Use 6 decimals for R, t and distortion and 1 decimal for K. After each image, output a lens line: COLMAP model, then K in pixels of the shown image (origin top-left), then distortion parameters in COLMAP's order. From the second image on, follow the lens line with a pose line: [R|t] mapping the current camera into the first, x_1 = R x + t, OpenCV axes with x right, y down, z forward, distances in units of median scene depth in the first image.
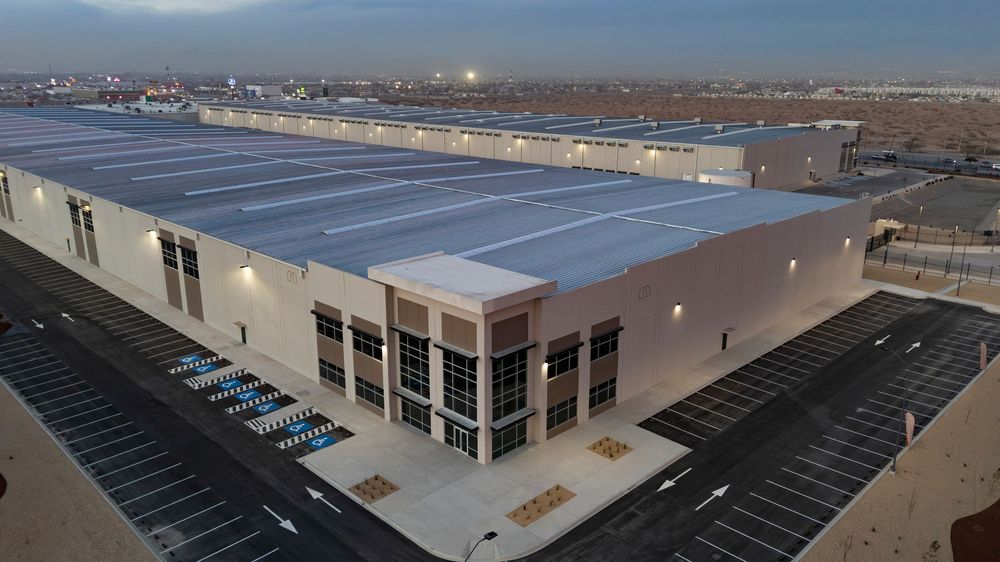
lens RADIAL K [[780.8, 0, 500.0], [0, 780.8, 281.0], [0, 0, 1]] dist [0.073620, -0.095274]
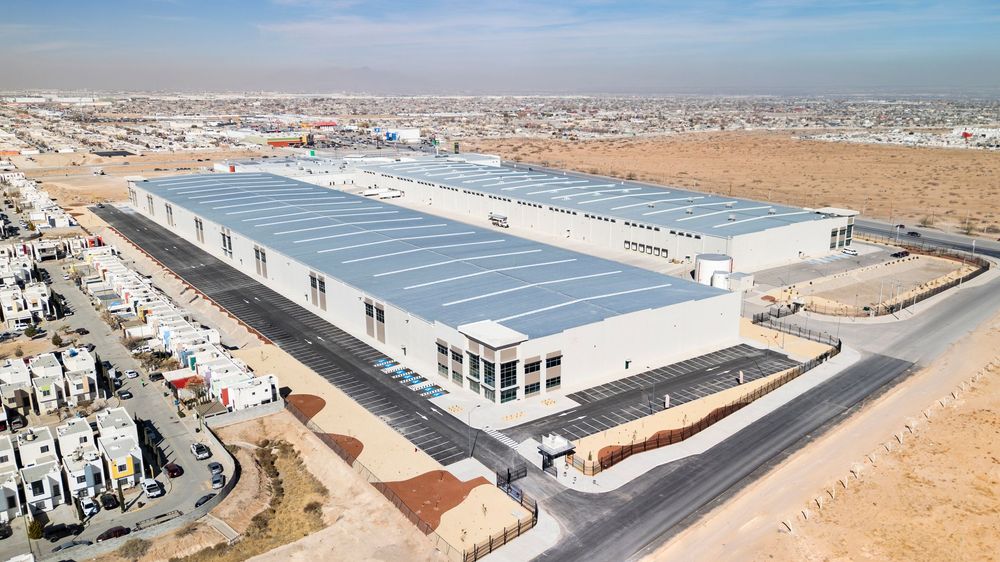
lens RADIAL K [[780.8, 0, 500.0], [0, 780.8, 281.0], [0, 0, 1]] dist [0.073620, -0.095274]
pose [[0.987274, 0.032454, -0.155683, 0.338726], [-0.038109, 0.998713, -0.033478, -0.080962], [0.154396, 0.038985, 0.987240, -1.414744]]
